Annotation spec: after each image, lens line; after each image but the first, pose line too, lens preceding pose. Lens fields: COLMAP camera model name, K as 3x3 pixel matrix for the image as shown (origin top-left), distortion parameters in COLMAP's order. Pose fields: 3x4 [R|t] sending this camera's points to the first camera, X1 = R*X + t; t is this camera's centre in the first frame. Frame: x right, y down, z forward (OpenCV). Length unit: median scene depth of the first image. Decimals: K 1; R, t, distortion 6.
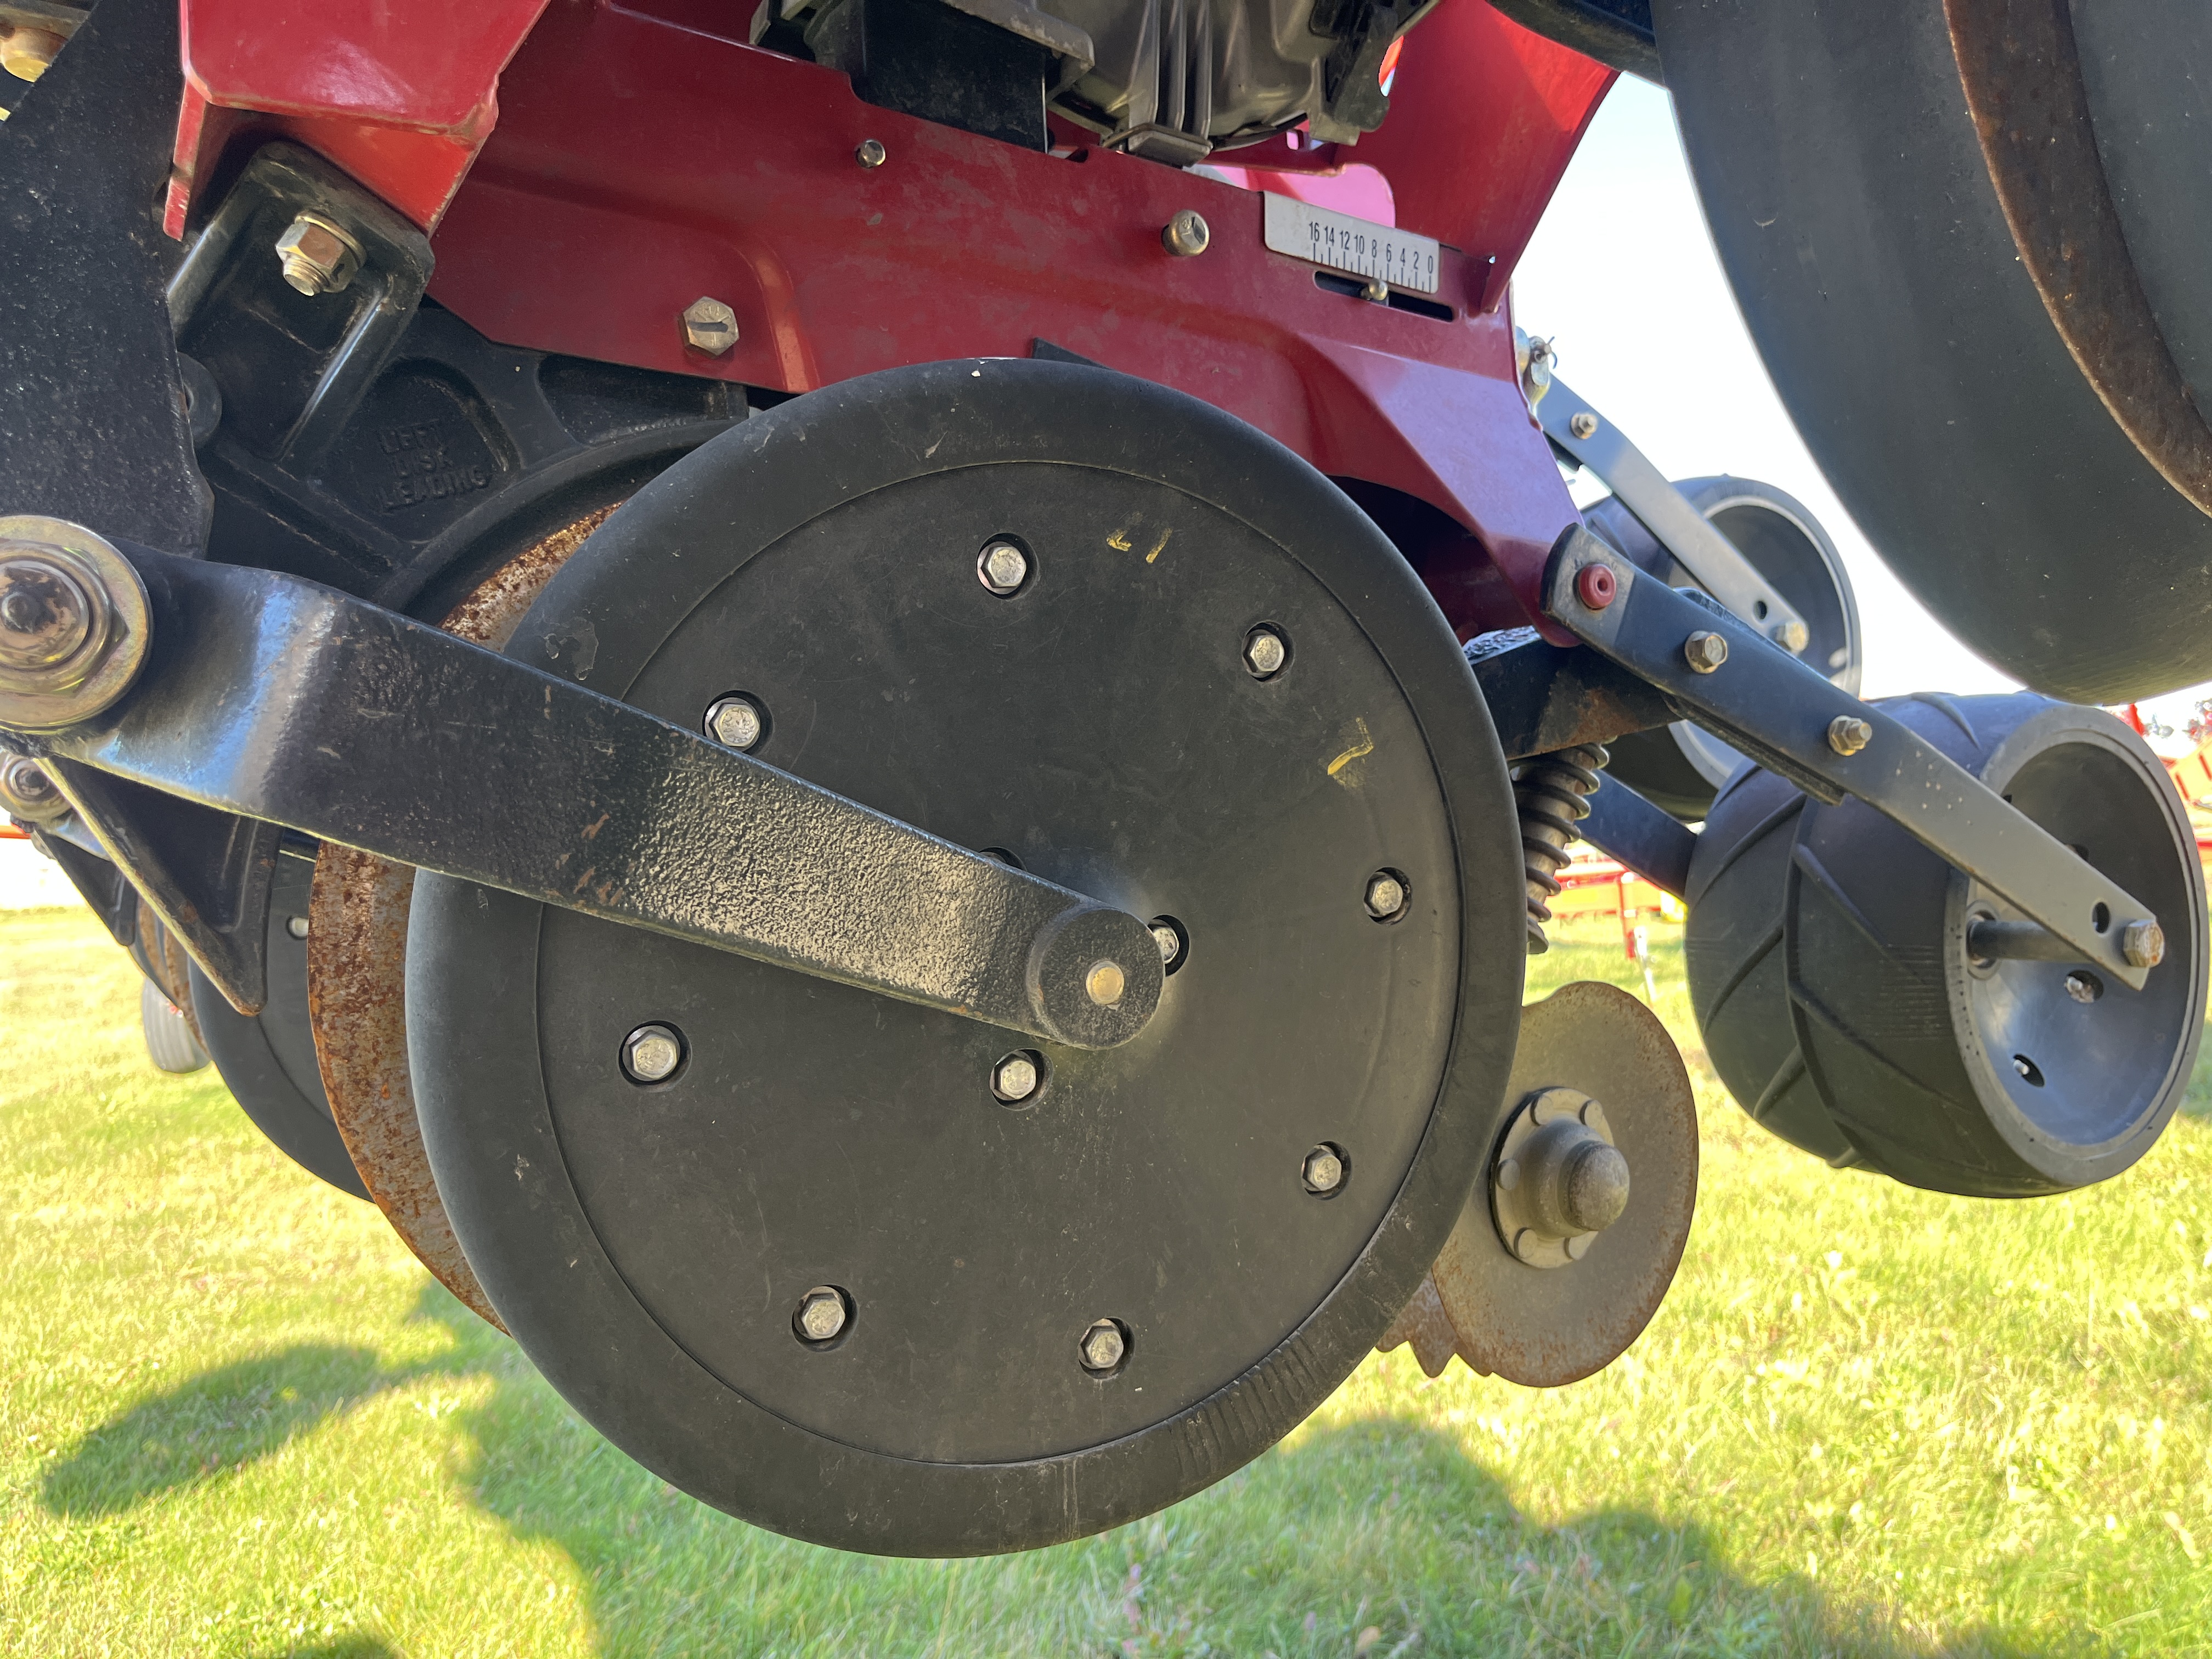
lens RADIAL K [[1687.9, 0, 1106.0], [0, 1687.9, 829.5], [0, 0, 1]] dist [0.065251, -0.114202]
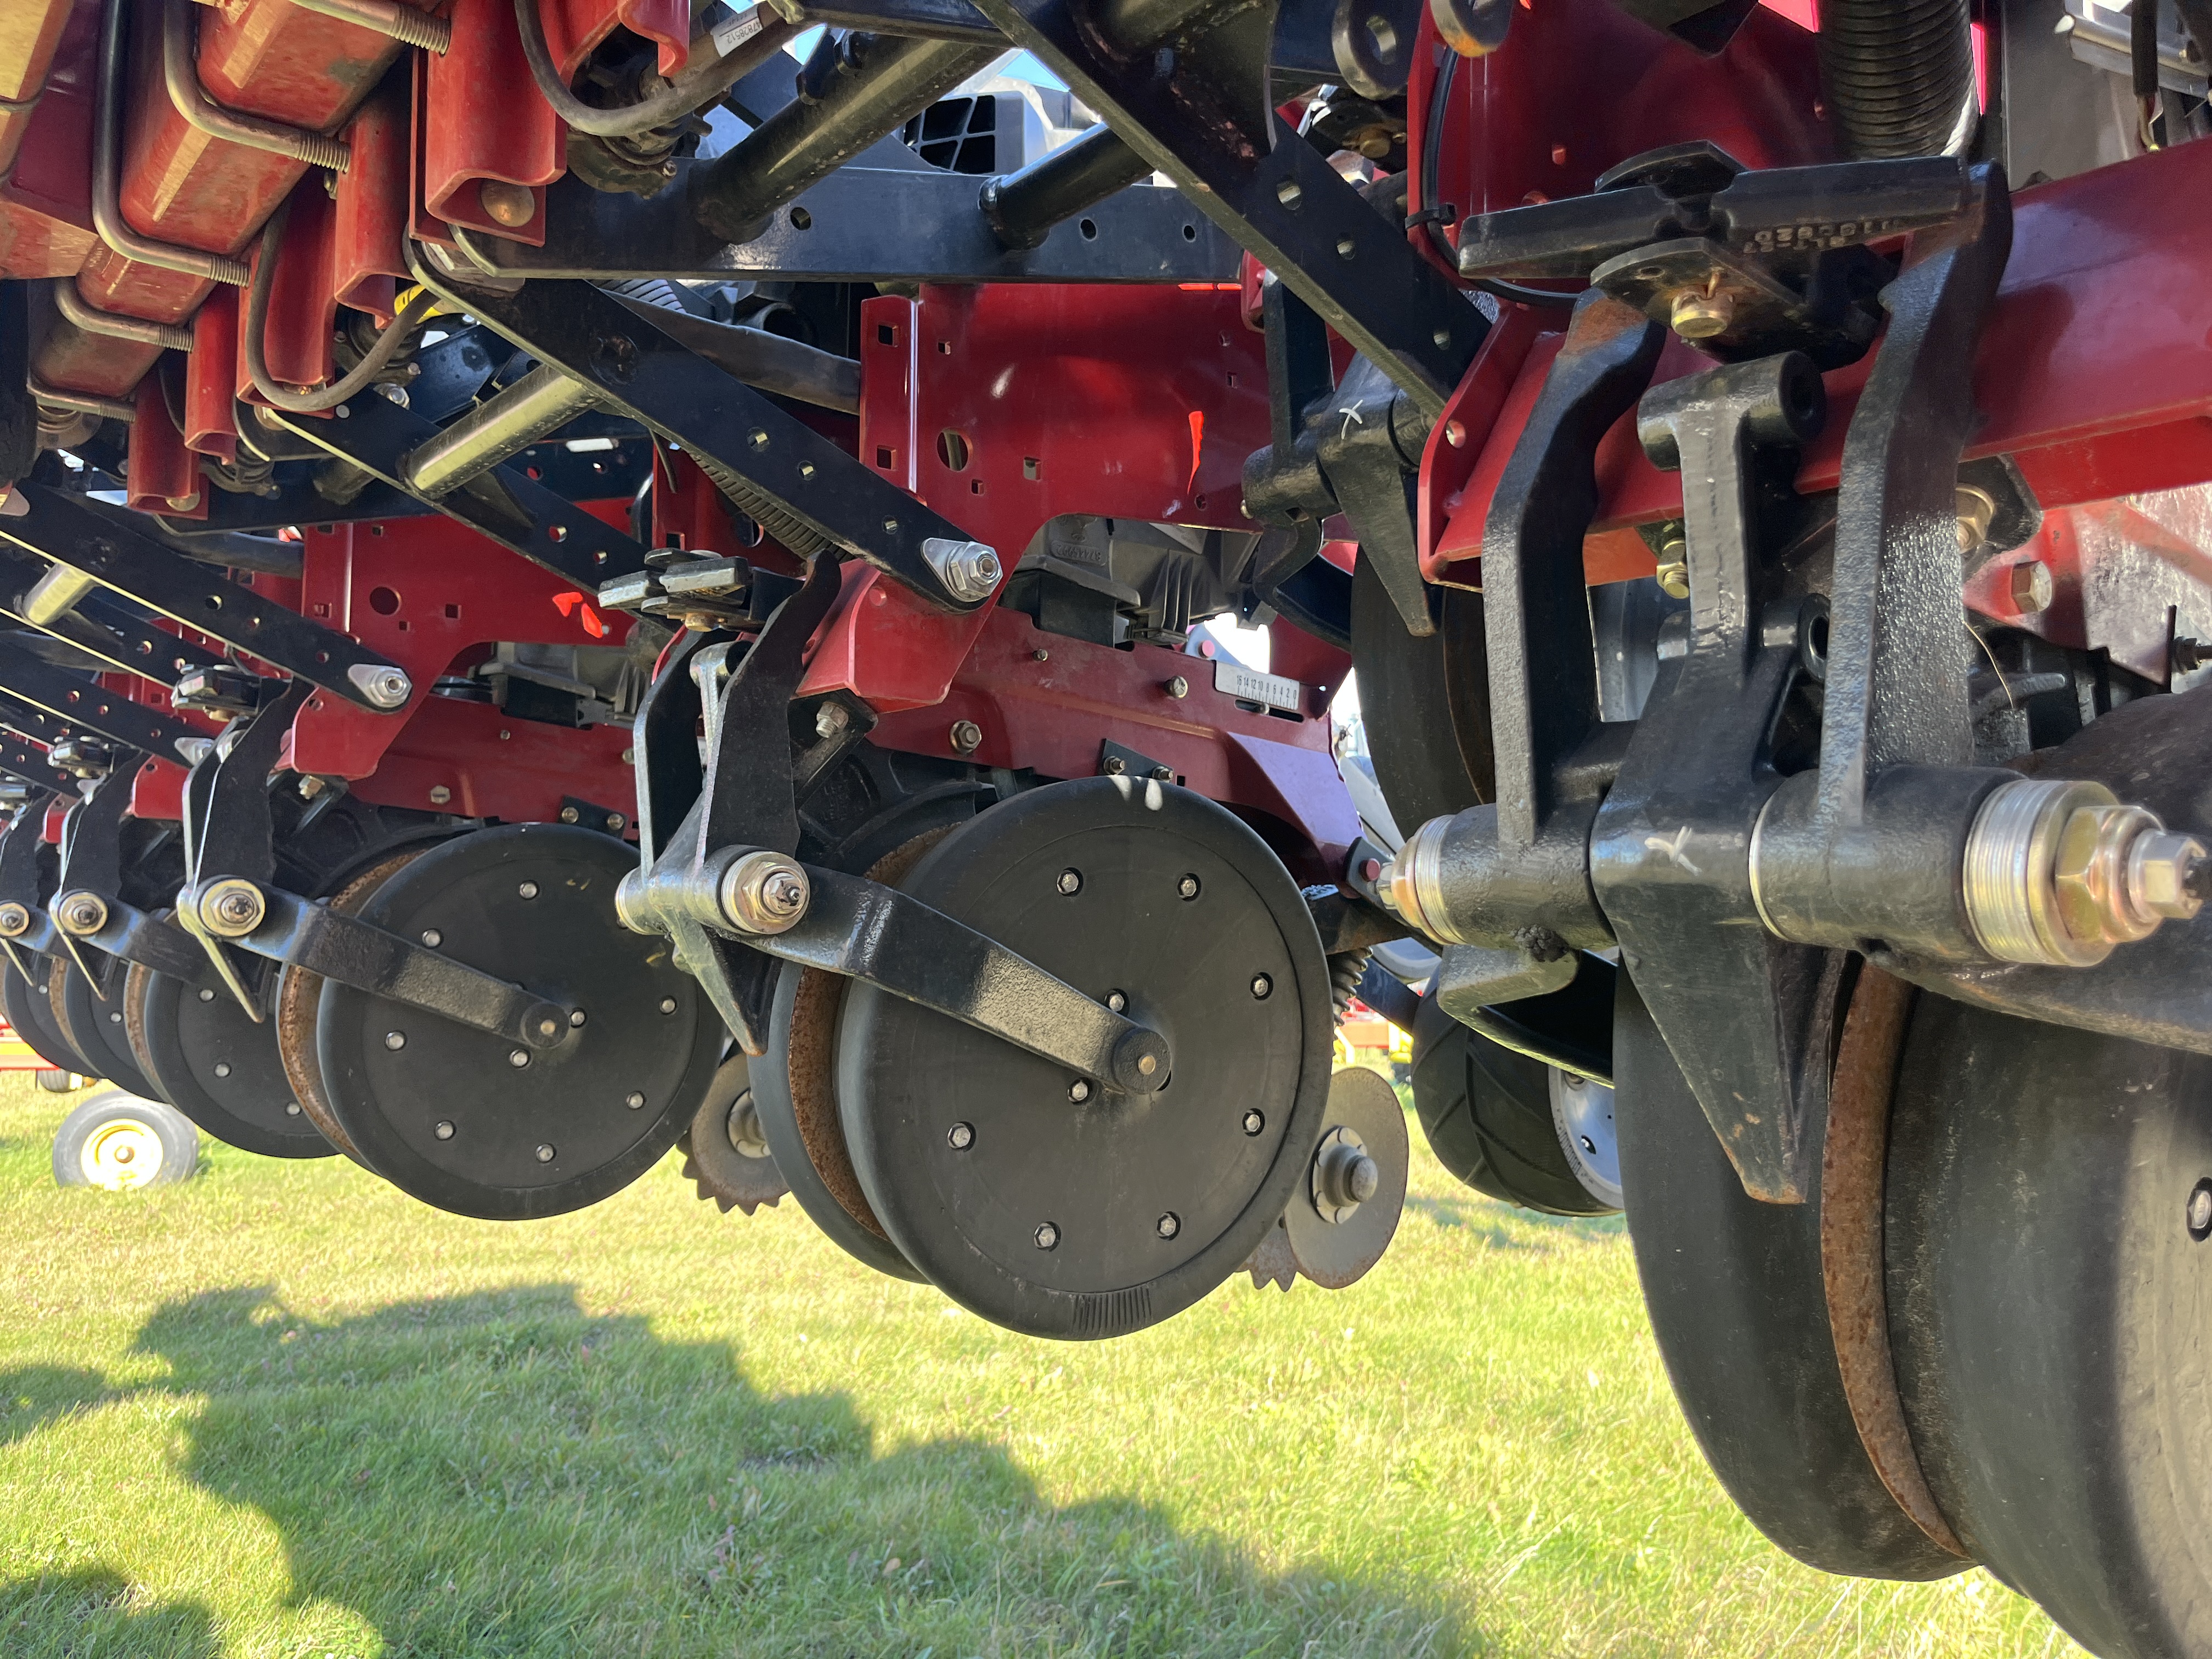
lens RADIAL K [[1687.9, 0, 1106.0], [0, 1687.9, 829.5], [0, 0, 1]] dist [0.065251, -0.114202]
pose [[0.988866, 0.070853, 0.130856, 0.090440], [-0.061161, 0.995180, -0.076657, -0.015051], [-0.135657, 0.067800, 0.988433, -0.353345]]
